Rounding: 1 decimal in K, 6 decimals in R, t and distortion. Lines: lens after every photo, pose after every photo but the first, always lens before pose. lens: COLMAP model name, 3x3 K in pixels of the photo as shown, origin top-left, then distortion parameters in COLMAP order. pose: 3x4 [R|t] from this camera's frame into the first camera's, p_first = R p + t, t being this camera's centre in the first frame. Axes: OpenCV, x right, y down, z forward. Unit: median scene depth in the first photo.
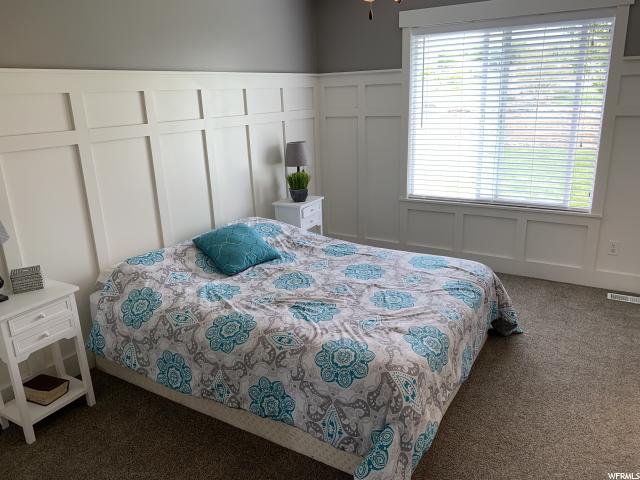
lens RADIAL K [[484.6, 0, 320.7], [0, 484.6, 240.1], [0, 0, 1]] dist [0.042659, -0.057078]
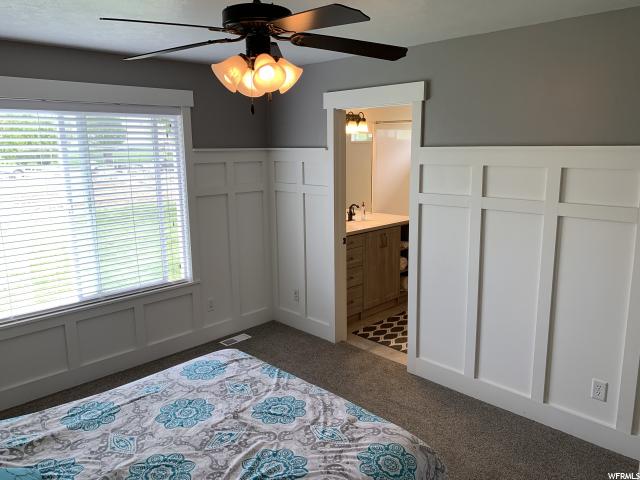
lens RADIAL K [[484.6, 0, 318.6], [0, 484.6, 240.3], [0, 0, 1]] dist [0.042659, -0.057078]
pose [[0.222071, -0.148897, 0.963594, -0.541409], [0.283428, 0.955454, 0.082320, -0.190011], [-0.932927, 0.254829, 0.254381, 0.514457]]
